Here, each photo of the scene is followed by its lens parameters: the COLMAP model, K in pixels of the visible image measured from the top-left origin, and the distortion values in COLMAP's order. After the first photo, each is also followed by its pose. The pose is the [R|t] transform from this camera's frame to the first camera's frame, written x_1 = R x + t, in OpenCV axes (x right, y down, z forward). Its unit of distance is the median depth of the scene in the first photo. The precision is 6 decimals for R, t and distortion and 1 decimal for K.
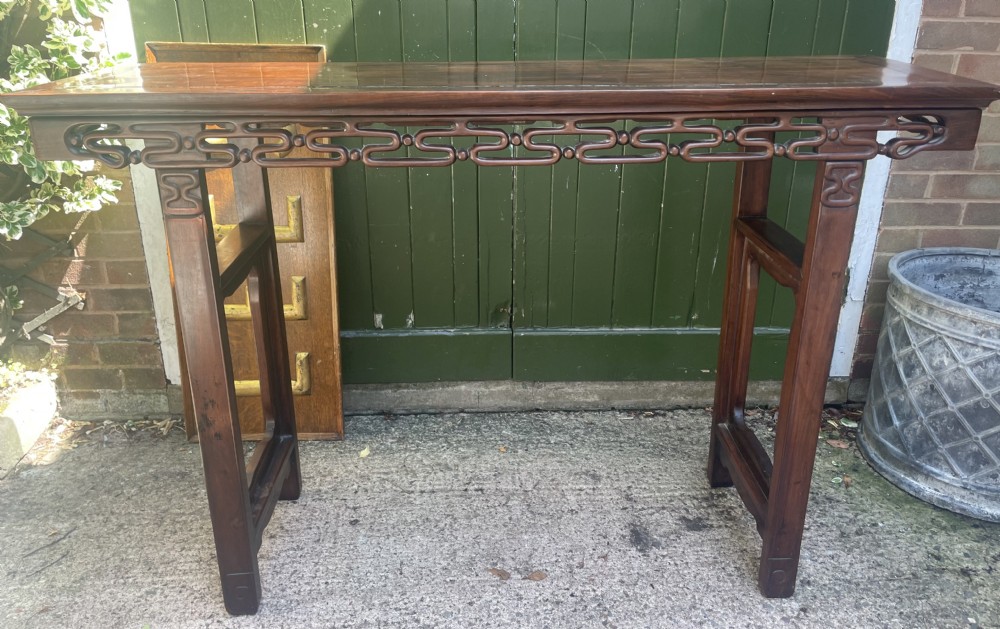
lens RADIAL K [[758.9, 0, 500.5], [0, 758.9, 295.2], [0, 0, 1]] dist [0.088337, -0.120520]
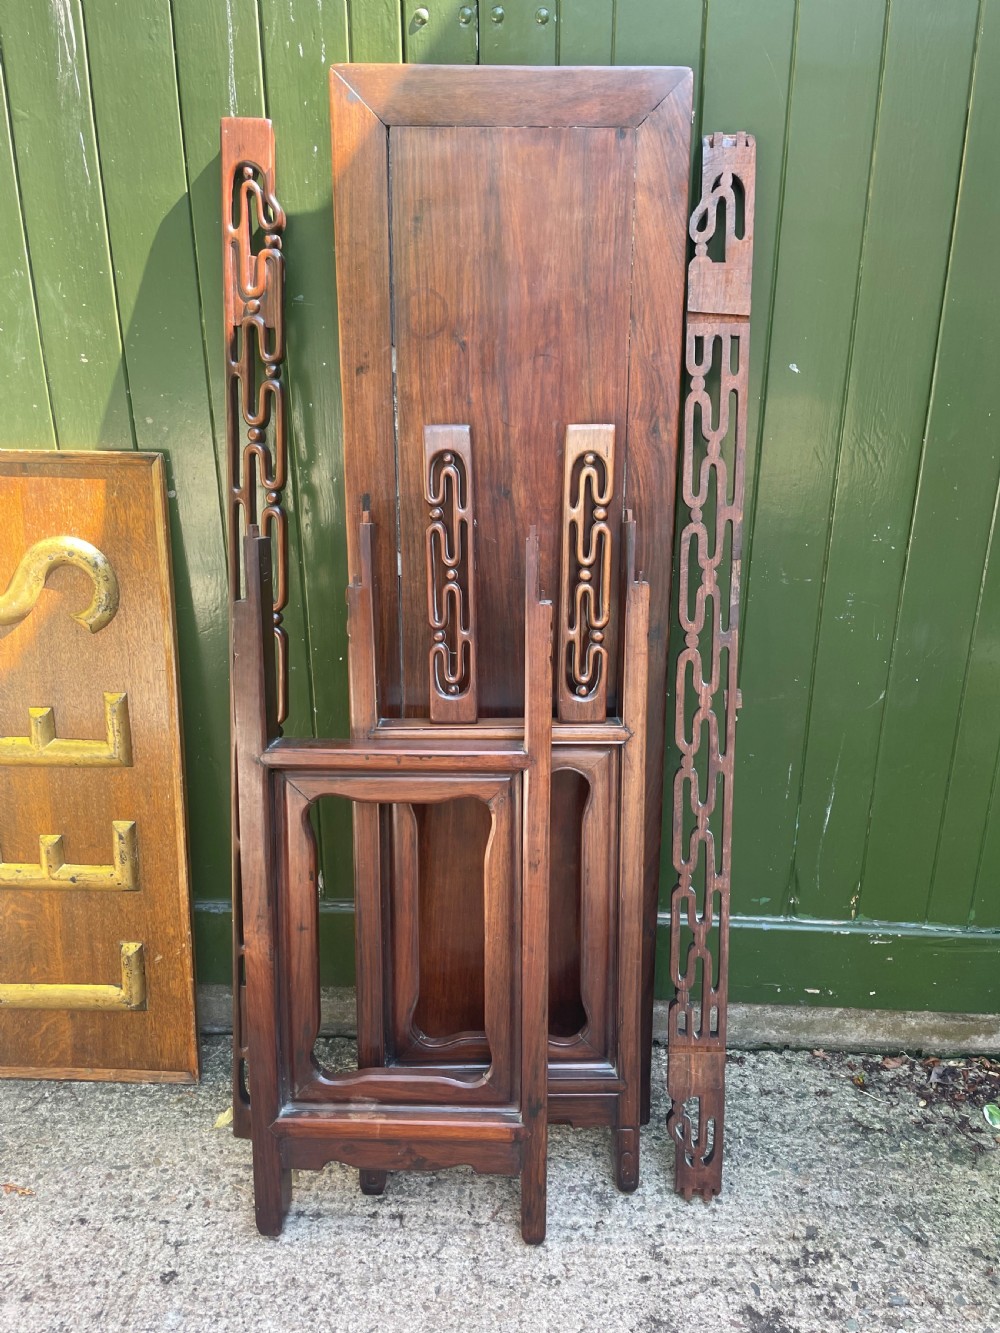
lens RADIAL K [[1015.0, 0, 514.8], [0, 1015.0, 673.1], [0, 0, 1]] dist [0.084363, -0.118157]
pose [[0.996690, 0.027221, -0.076608, 0.111535], [-0.029267, 0.999241, -0.025711, -0.140867], [0.075850, 0.027868, 0.996730, 0.224602]]
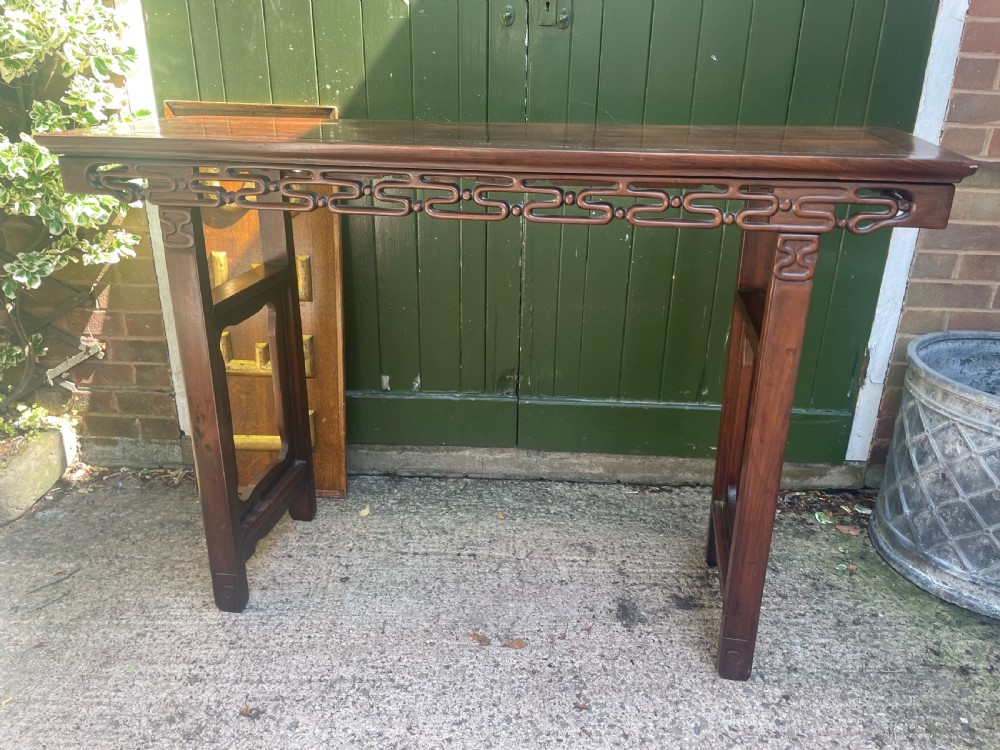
lens RADIAL K [[759.6, 0, 499.2], [0, 759.6, 370.9], [0, 0, 1]] dist [0.085999, -0.117270]
pose [[0.996633, 0.042134, -0.070333, 0.069492], [-0.041535, 0.999087, 0.009965, 0.002187], [0.070689, -0.007010, 0.997474, 0.006113]]
